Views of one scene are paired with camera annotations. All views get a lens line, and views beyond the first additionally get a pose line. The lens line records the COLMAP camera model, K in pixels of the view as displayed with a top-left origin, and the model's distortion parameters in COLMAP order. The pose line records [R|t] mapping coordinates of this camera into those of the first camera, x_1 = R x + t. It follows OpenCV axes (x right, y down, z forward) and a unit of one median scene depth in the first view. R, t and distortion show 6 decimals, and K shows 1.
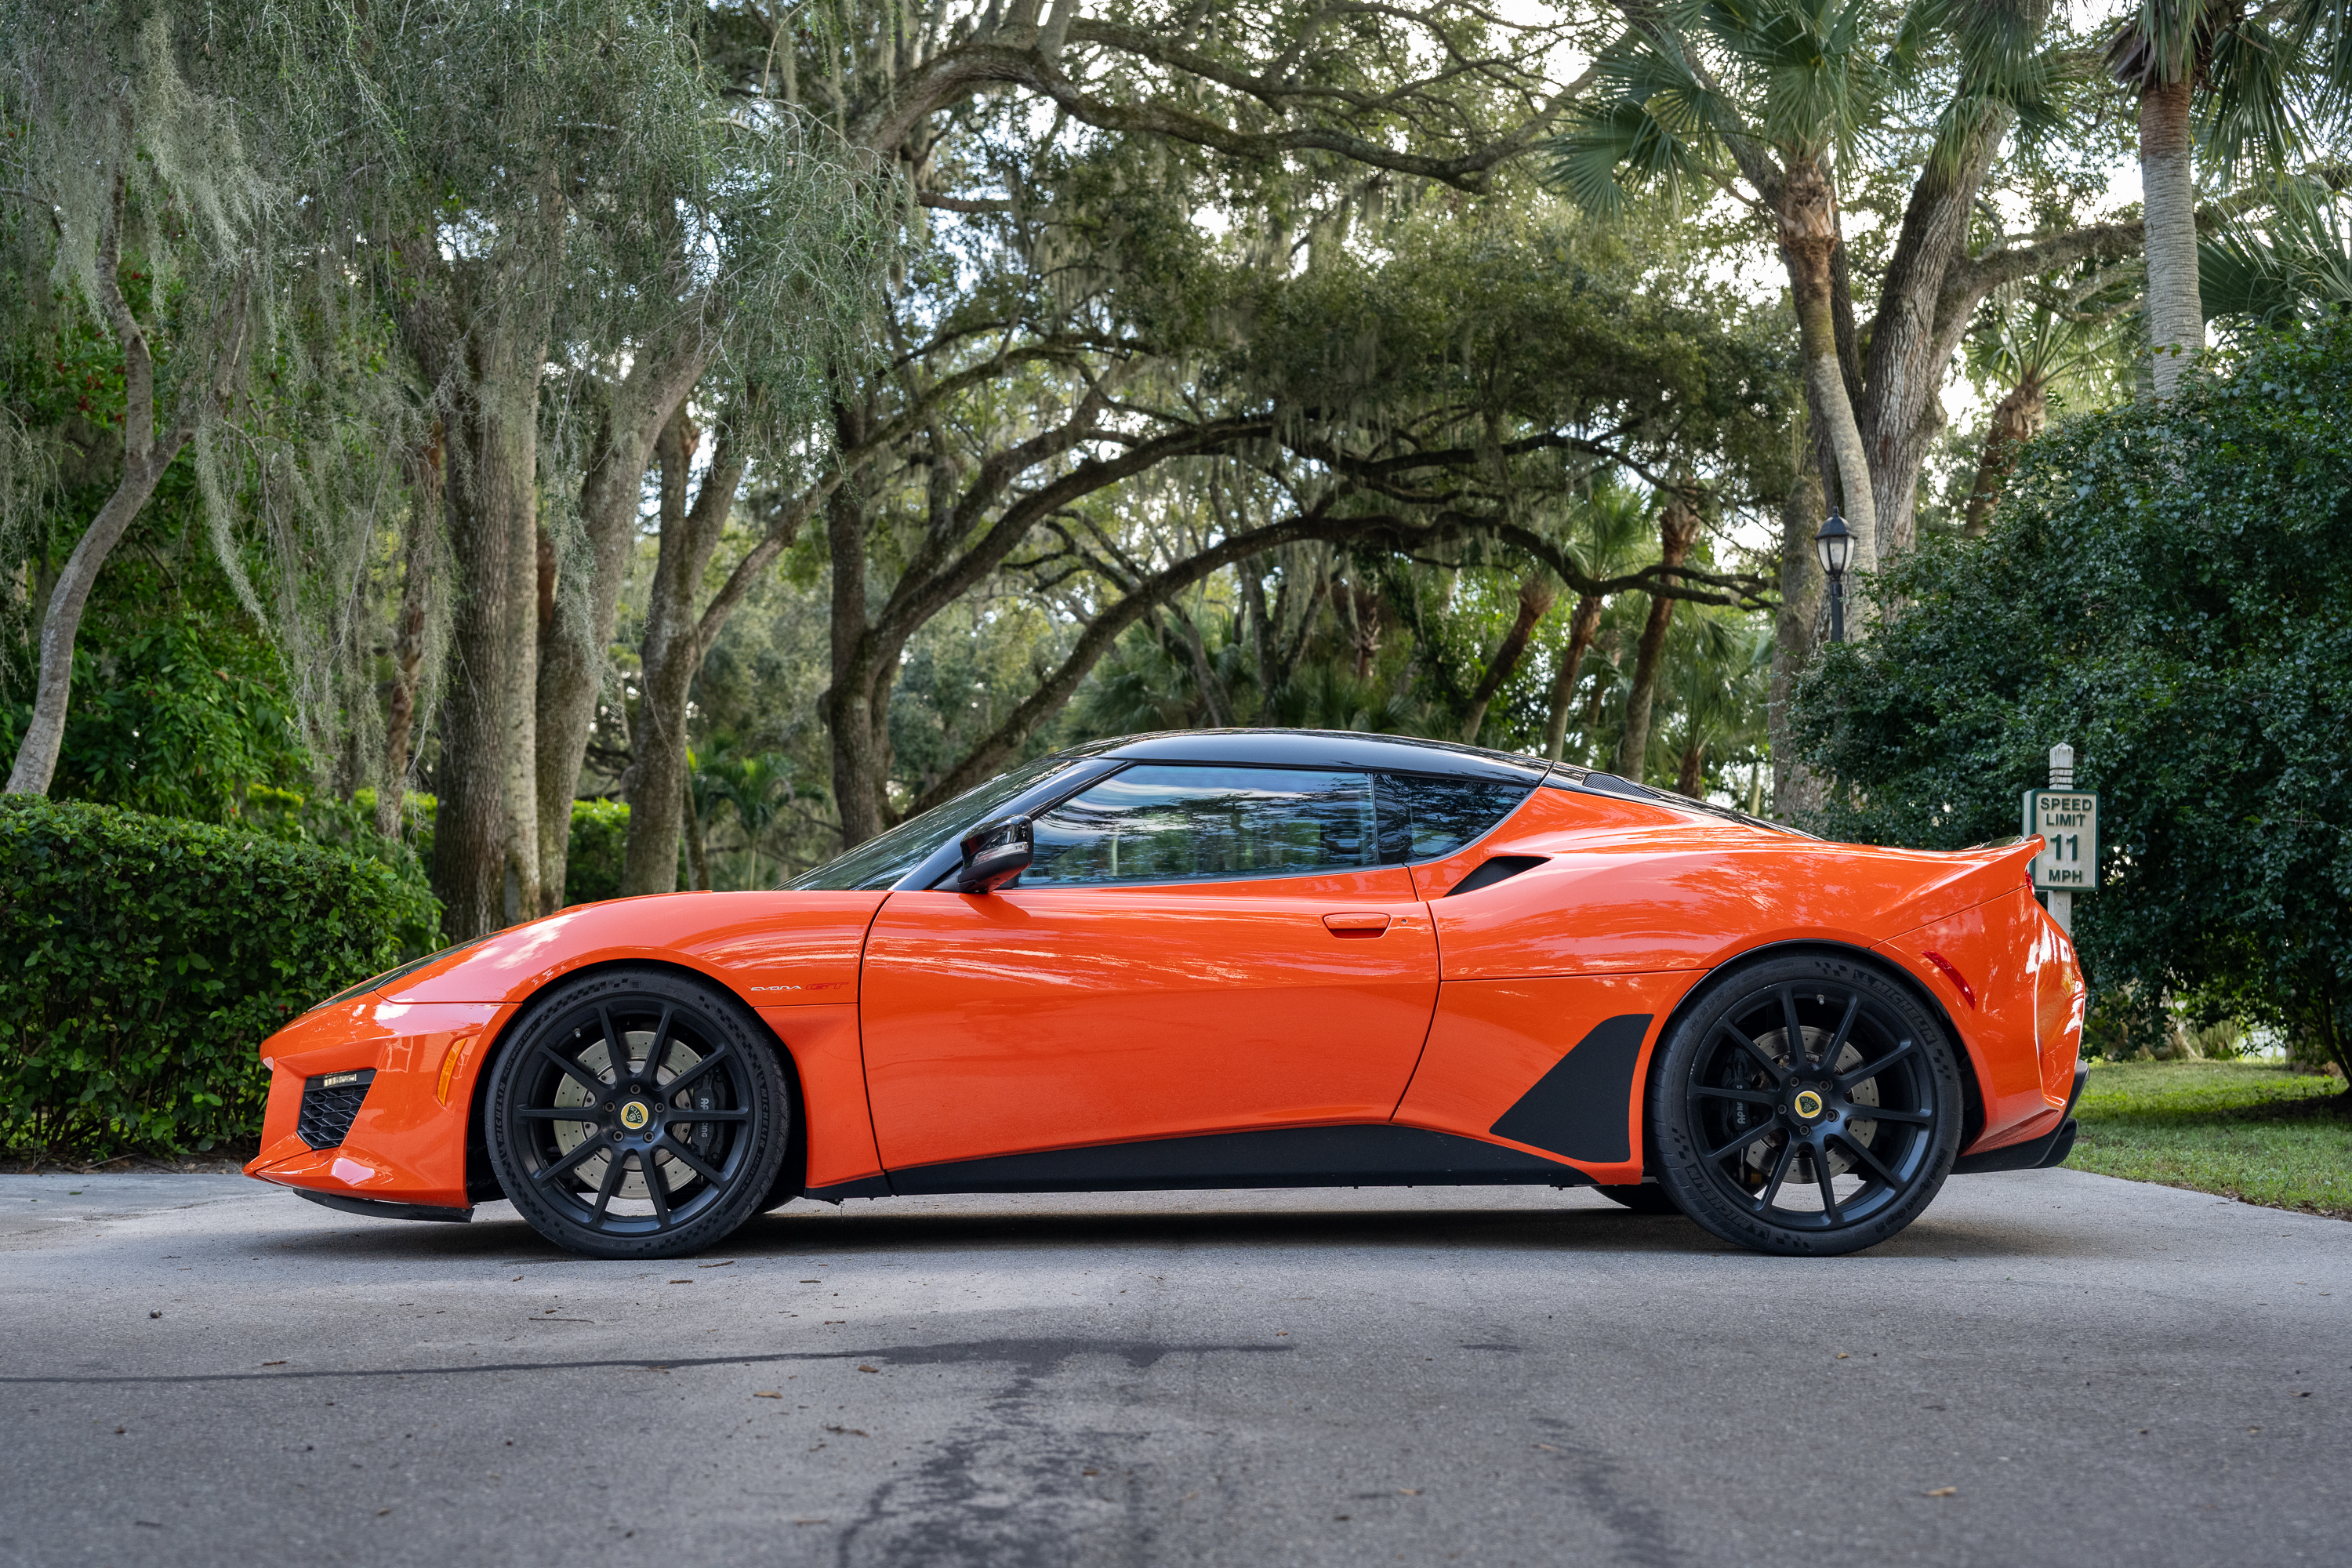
lens RADIAL K [[3277.5, 0, 1185.8], [0, 3277.5, 815.0], [0, 0, 1]] dist [0.010609, 0.000000]
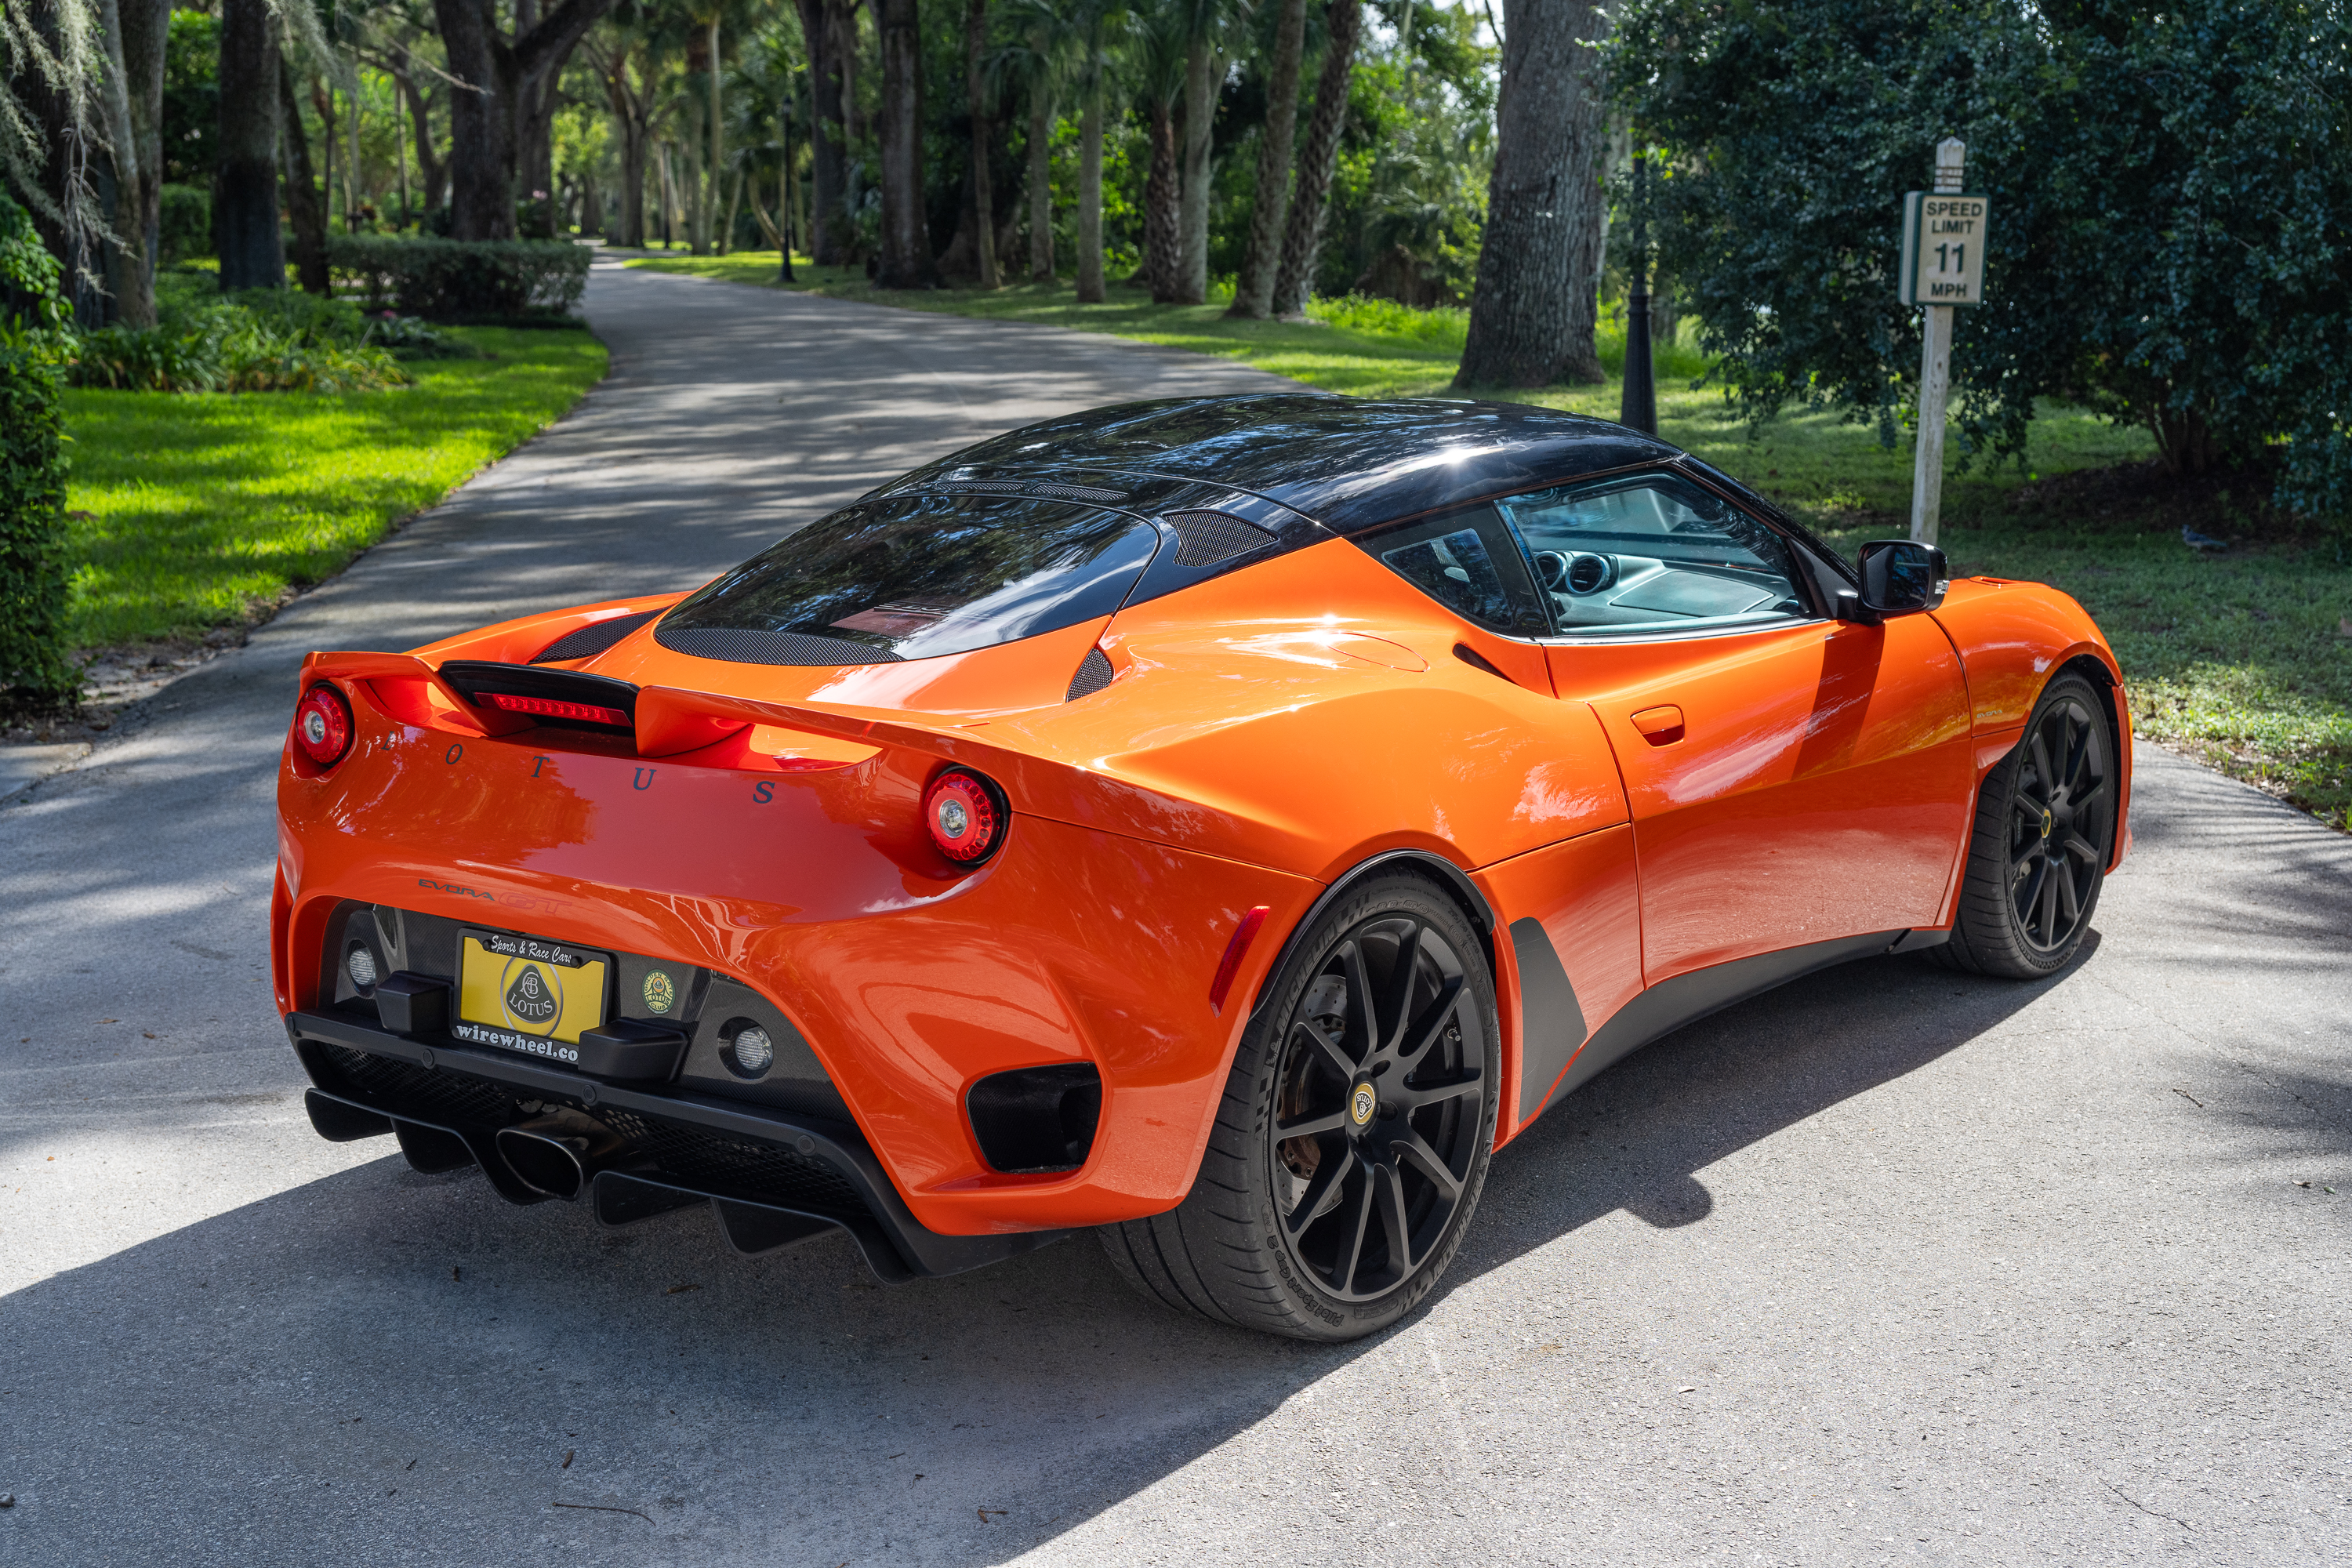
lens RADIAL K [[3202.3, 0, 1184.3], [0, 3202.3, 836.2], [0, 0, 1]] dist [0.010126, 0.000000]
pose [[0.990891, -0.032275, 0.130739, -0.034804], [-0.004104, 0.963166, 0.268876, -0.041309], [-0.134601, -0.266964, 0.954260, 0.080650]]
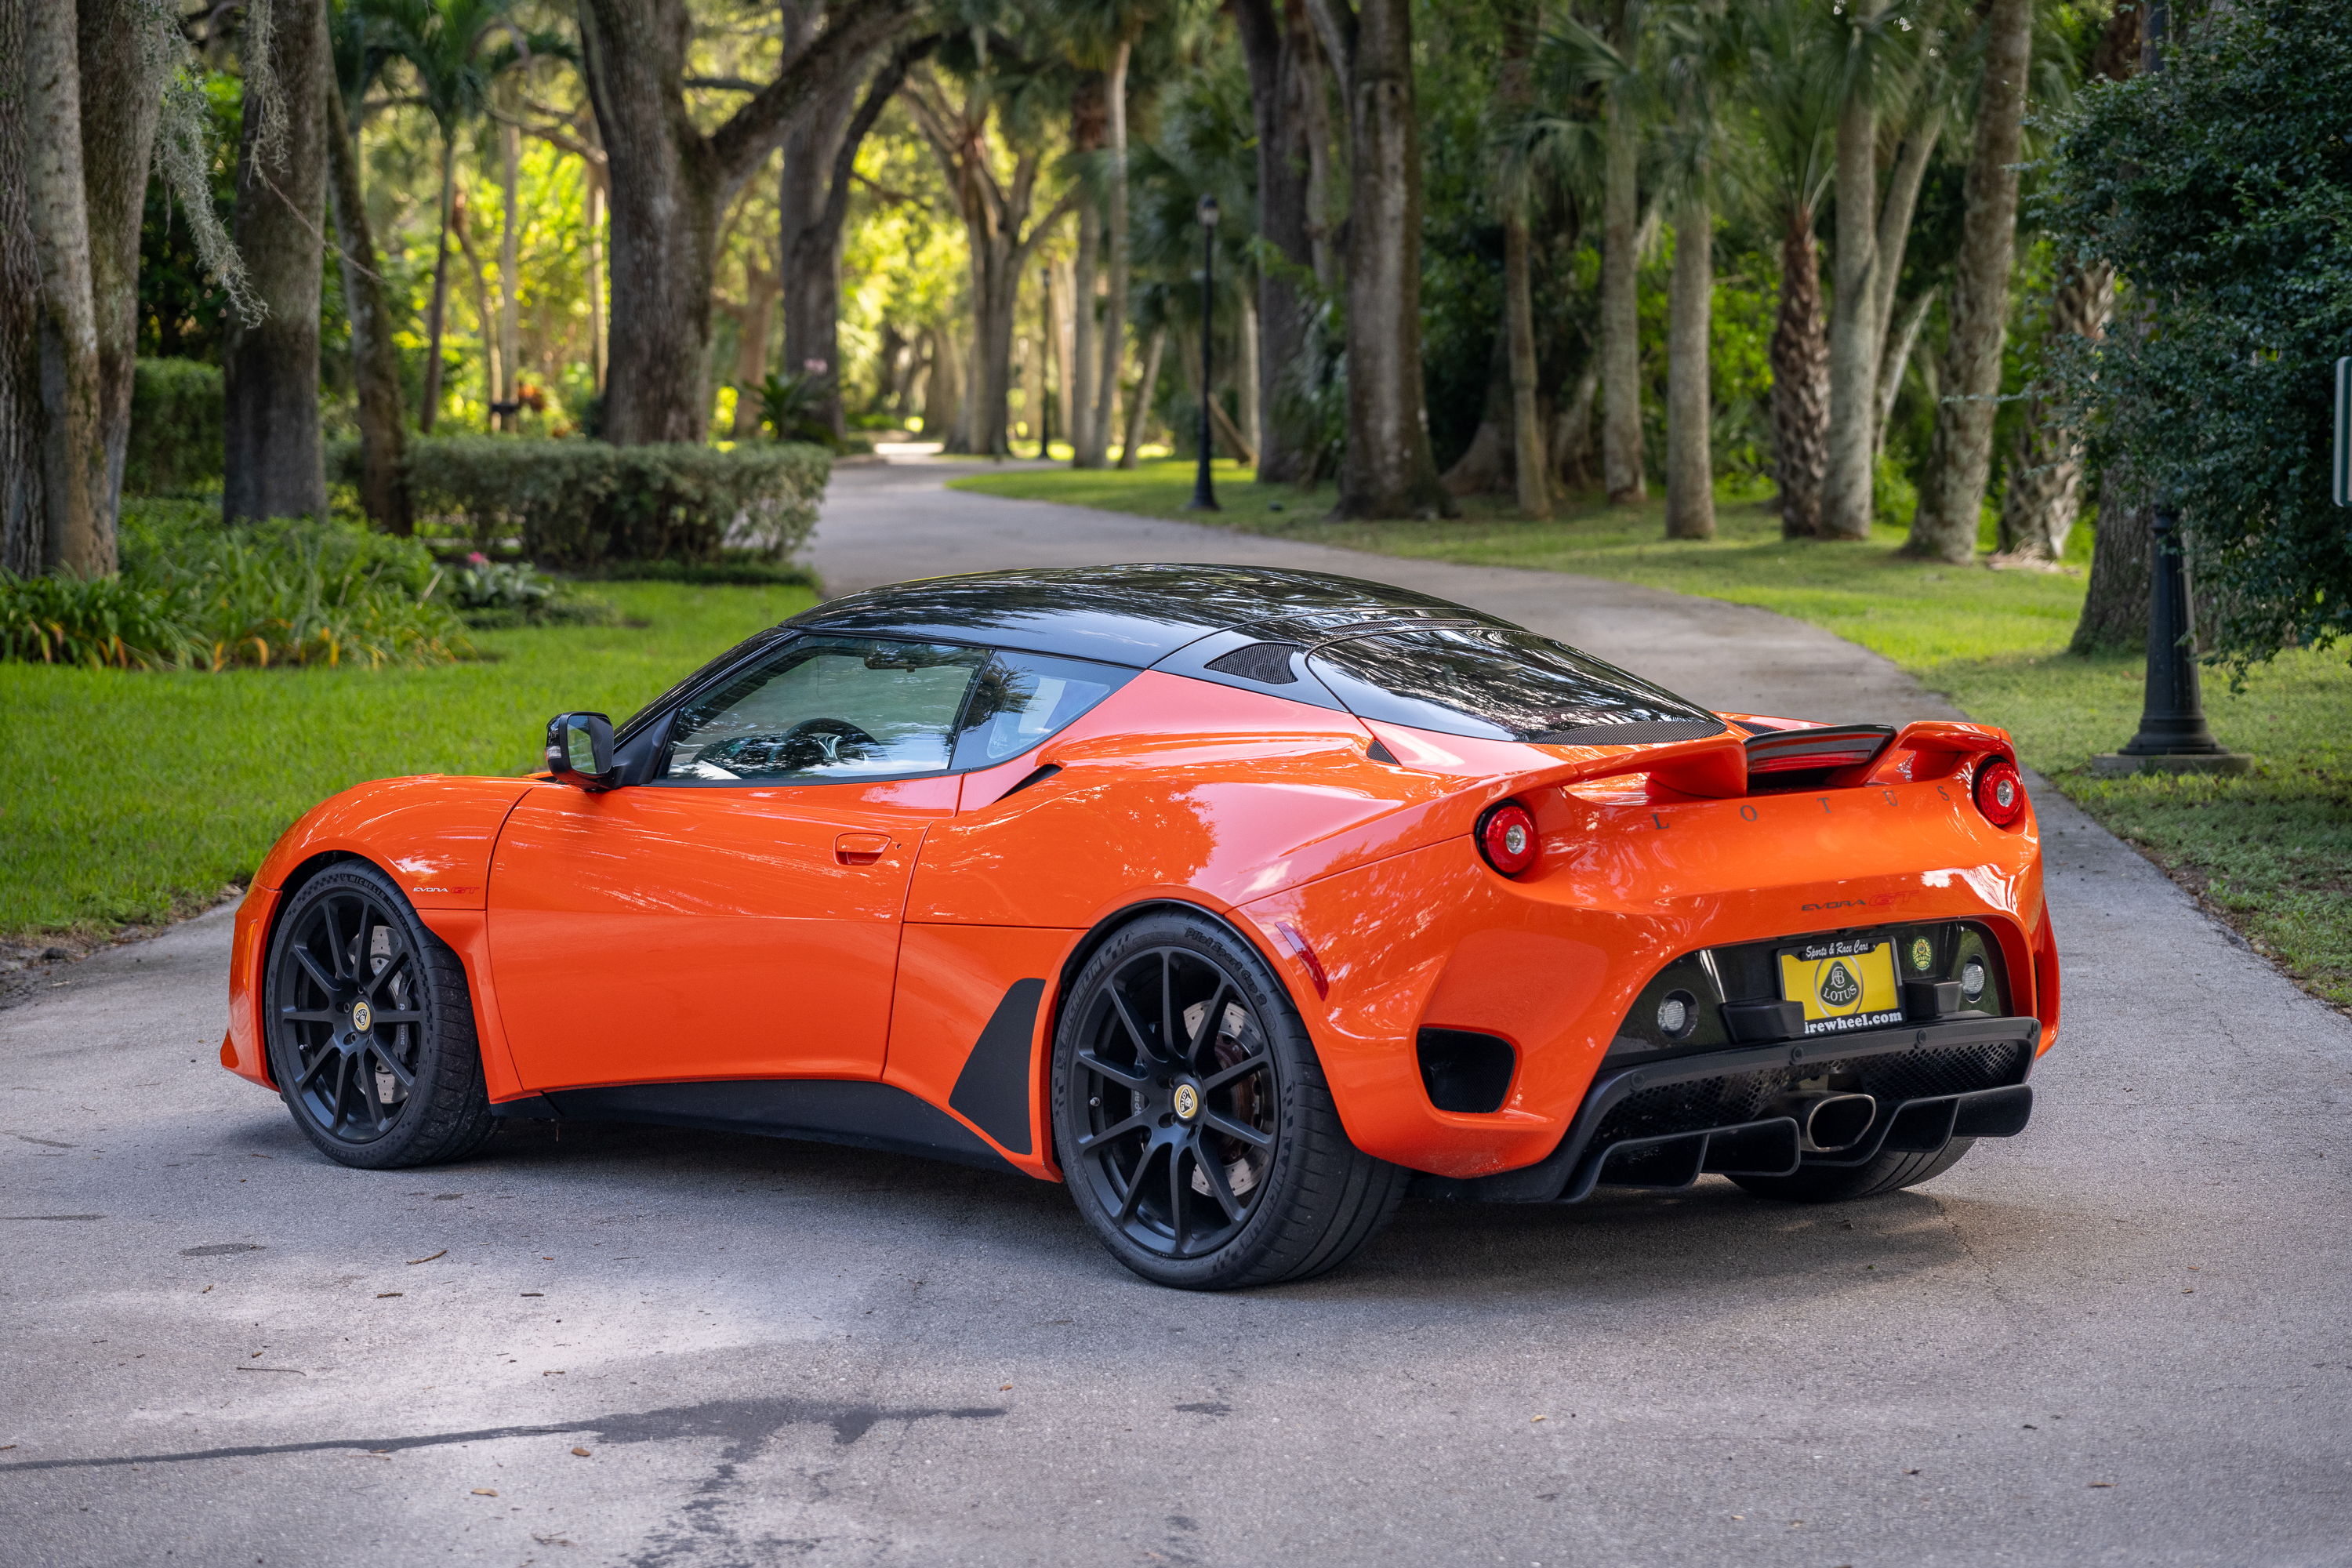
lens RADIAL K [[6637.8, 0, 1192.5], [0, 6637.8, 800.9], [0, 0, 1]] dist [0.014304, 0.000000]
pose [[0.999605, -0.015889, -0.023188, 0.029359], [0.019006, 0.989816, 0.141081, -0.064711], [0.020710, -0.141466, 0.989726, -0.206742]]
